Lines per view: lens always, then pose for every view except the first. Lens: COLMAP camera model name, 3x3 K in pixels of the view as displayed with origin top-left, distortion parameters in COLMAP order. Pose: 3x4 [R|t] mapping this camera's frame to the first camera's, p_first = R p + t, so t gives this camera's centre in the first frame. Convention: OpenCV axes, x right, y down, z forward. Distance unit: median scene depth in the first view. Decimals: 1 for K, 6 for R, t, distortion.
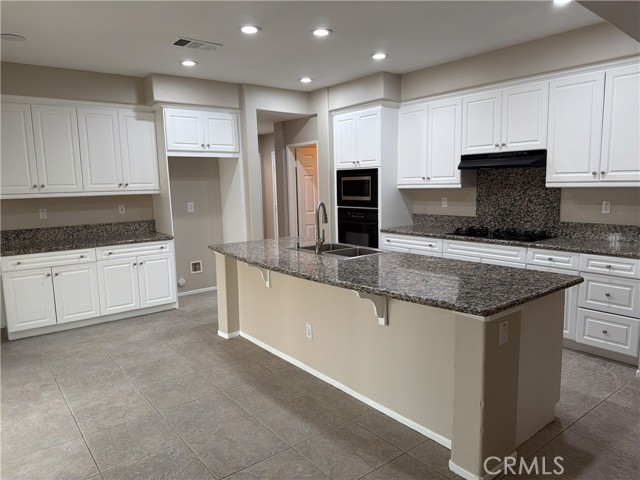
lens RADIAL K [[449.9, 0, 320.0], [0, 449.9, 240.0], [0, 0, 1]] dist [0.090554, -0.113580]
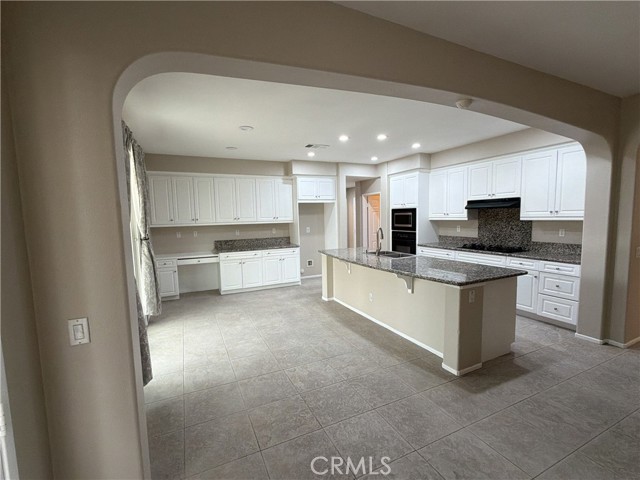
lens RADIAL K [[291.4, 0, 319.6], [0, 291.4, 242.1], [0, 0, 1]] dist [0.002730, -0.000895]
pose [[0.975557, 0.020592, -0.218779, 0.017841], [-0.028108, 0.999115, -0.031295, 0.013651], [0.217941, 0.036679, 0.975273, -0.149659]]
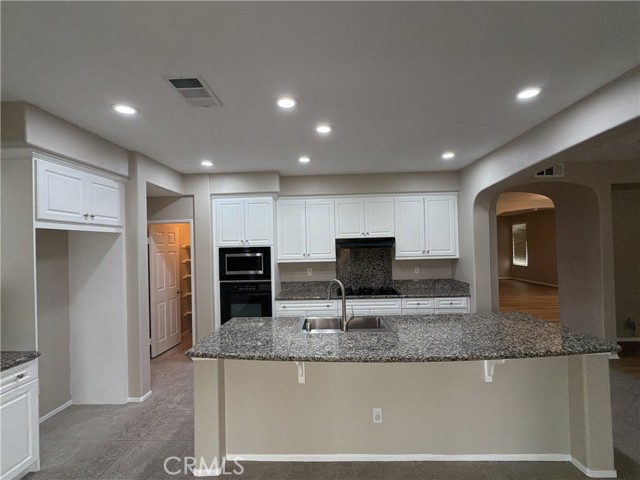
lens RADIAL K [[291.4, 0, 319.6], [0, 291.4, 242.1], [0, 0, 1]] dist [0.002730, -0.000895]
pose [[0.642736, 0.017330, 0.765892, -0.411346], [0.109059, 0.987492, -0.113866, -0.074994], [-0.758285, 0.156713, 0.632807, 0.448428]]
